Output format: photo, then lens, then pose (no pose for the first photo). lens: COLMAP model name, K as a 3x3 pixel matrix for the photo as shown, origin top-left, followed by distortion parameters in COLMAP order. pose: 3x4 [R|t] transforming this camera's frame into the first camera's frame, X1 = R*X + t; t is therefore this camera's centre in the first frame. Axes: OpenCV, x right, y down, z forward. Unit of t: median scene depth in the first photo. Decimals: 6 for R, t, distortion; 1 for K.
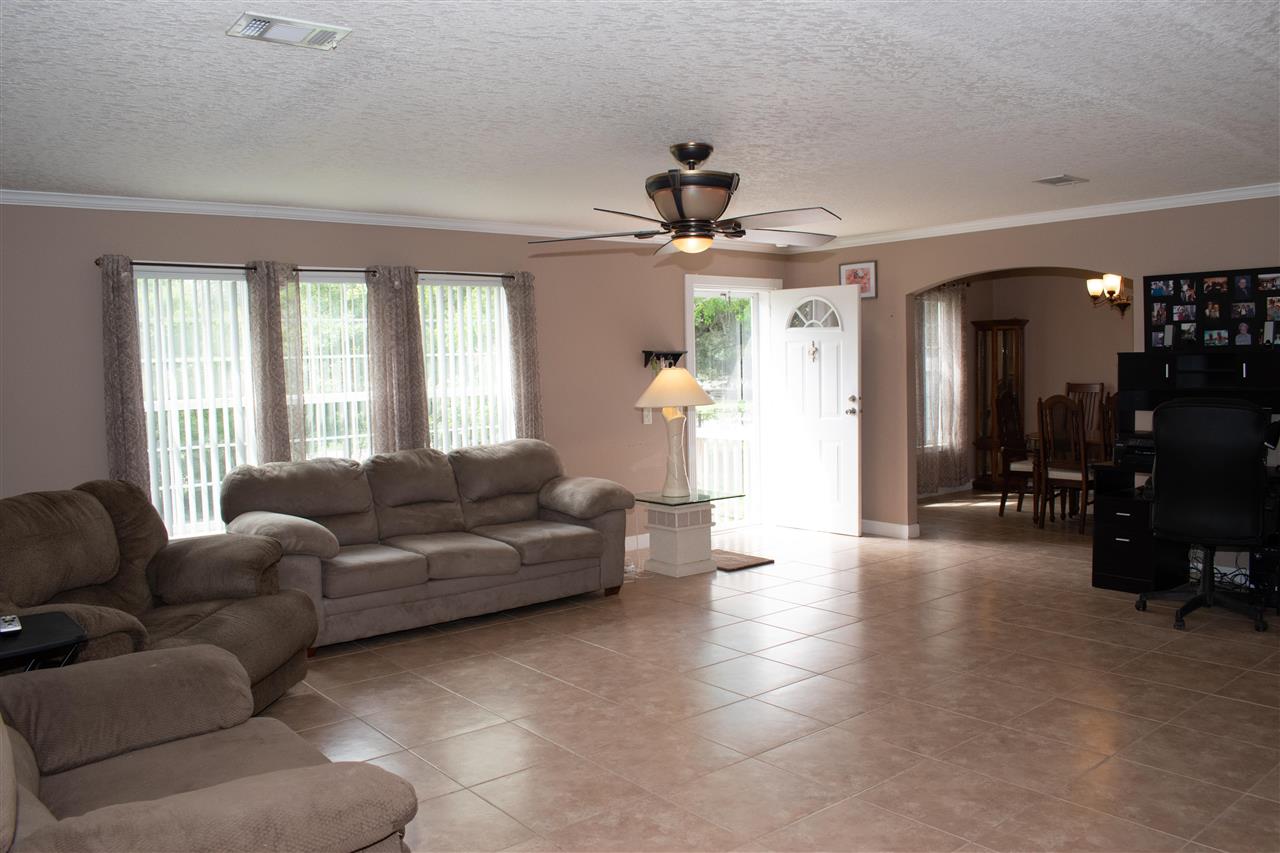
lens RADIAL K [[996.3, 0, 645.0], [0, 996.3, 429.7], [0, 0, 1]] dist [-0.092968, 0.012459]
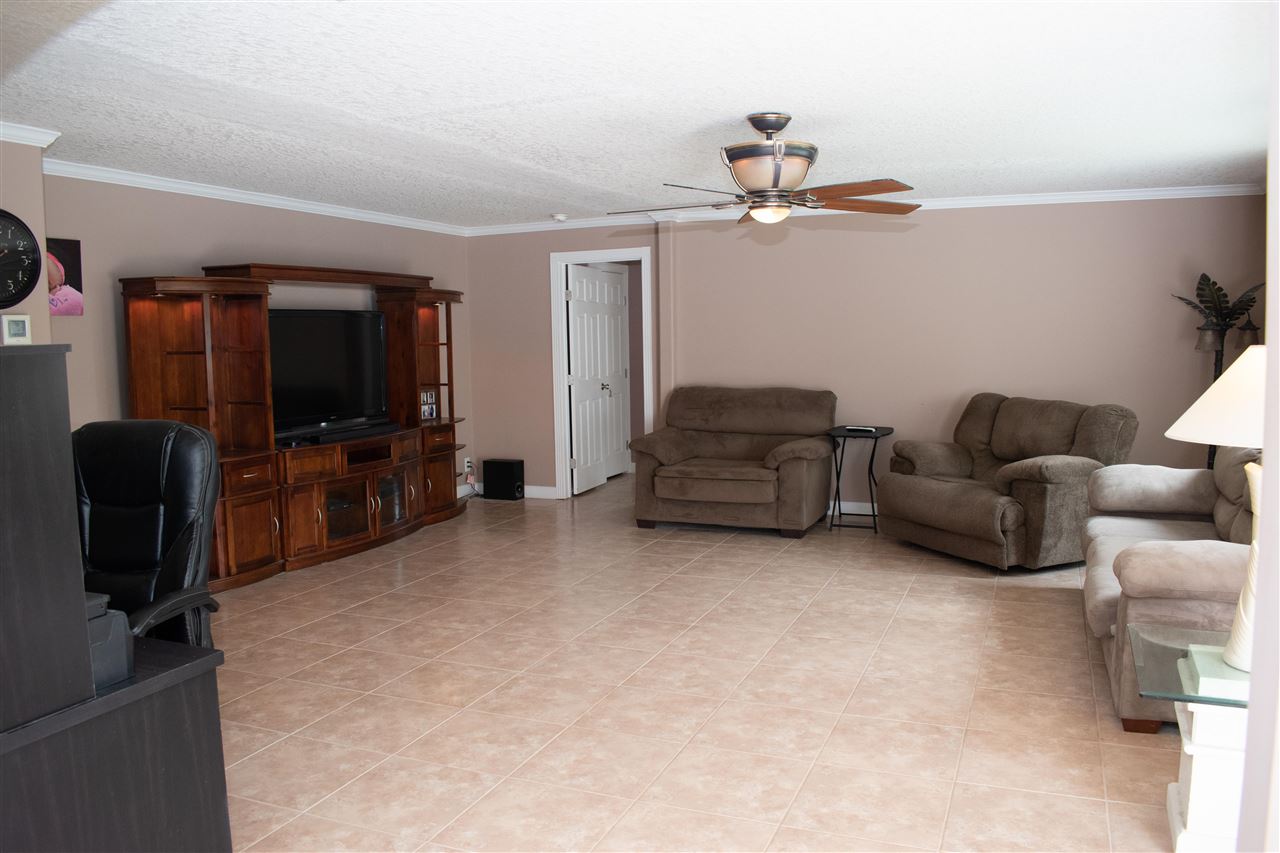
lens RADIAL K [[992.9, 0, 643.9], [0, 992.9, 426.9], [0, 0, 1]] dist [-0.091981, 0.010126]
pose [[-0.879635, 0.080017, -0.468871, 0.550644], [0.001916, 0.986336, 0.164732, -0.119941], [0.475646, 0.144006, -0.867769, 1.569531]]
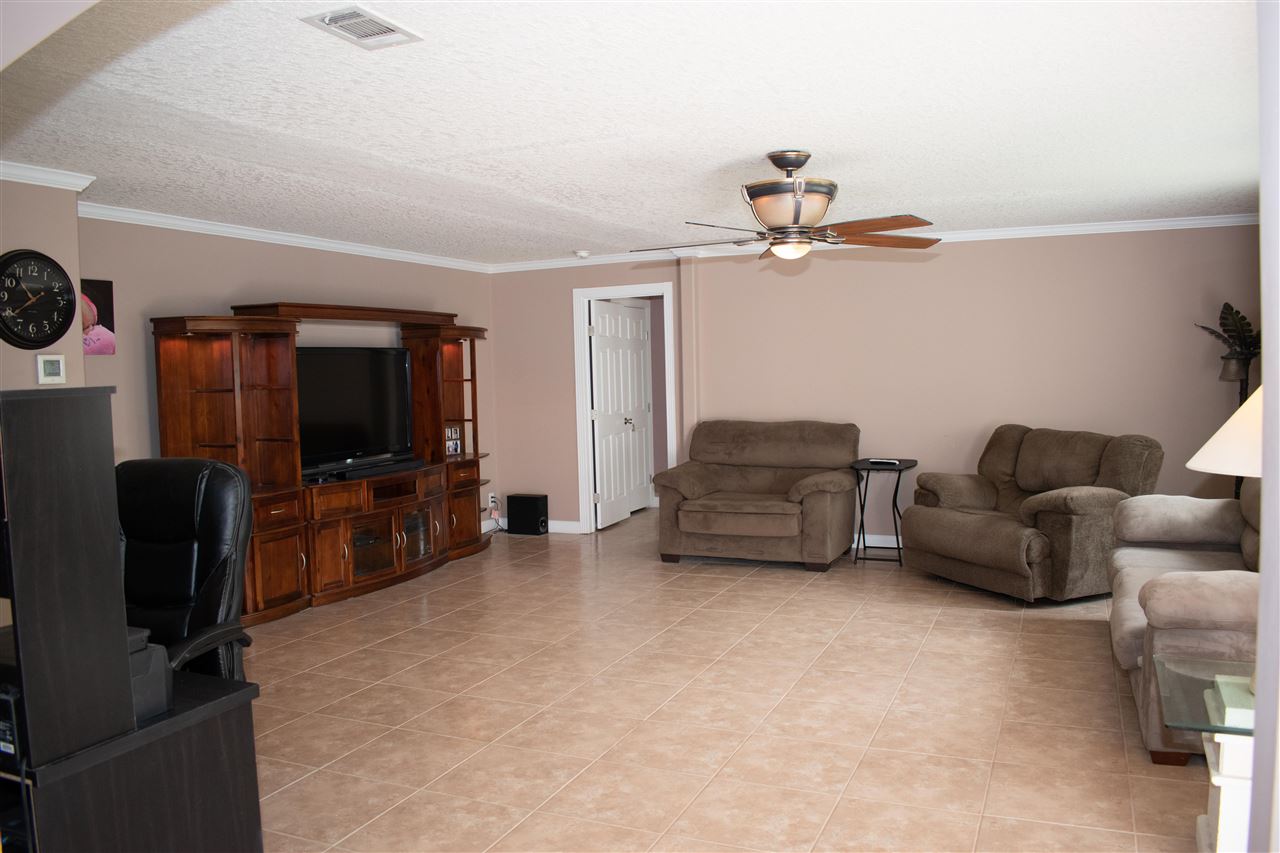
lens RADIAL K [[996.3, 0, 645.0], [0, 996.3, 429.7], [0, 0, 1]] dist [-0.092968, 0.012459]
pose [[-0.888974, 0.071964, -0.452269, 0.556344], [0.012102, 0.990923, 0.133886, -0.122466], [0.457798, 0.113548, -0.881775, 1.577427]]
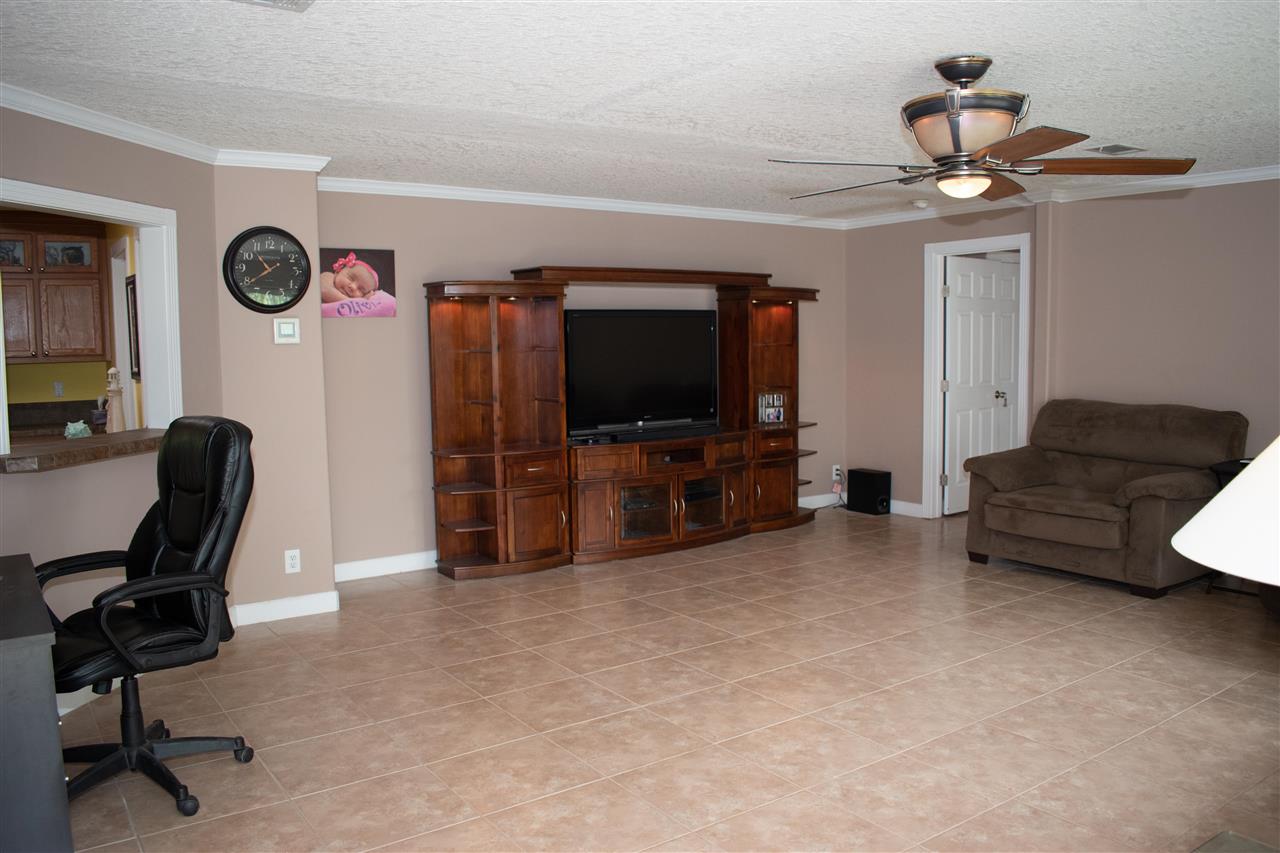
lens RADIAL K [[996.3, 0, 645.0], [0, 996.3, 429.7], [0, 0, 1]] dist [-0.092968, 0.012459]
pose [[-0.996847, 0.029901, 0.073499, 0.211865], [0.041326, 0.986380, 0.159208, -0.112640], [-0.067737, 0.161744, -0.984505, 1.548482]]
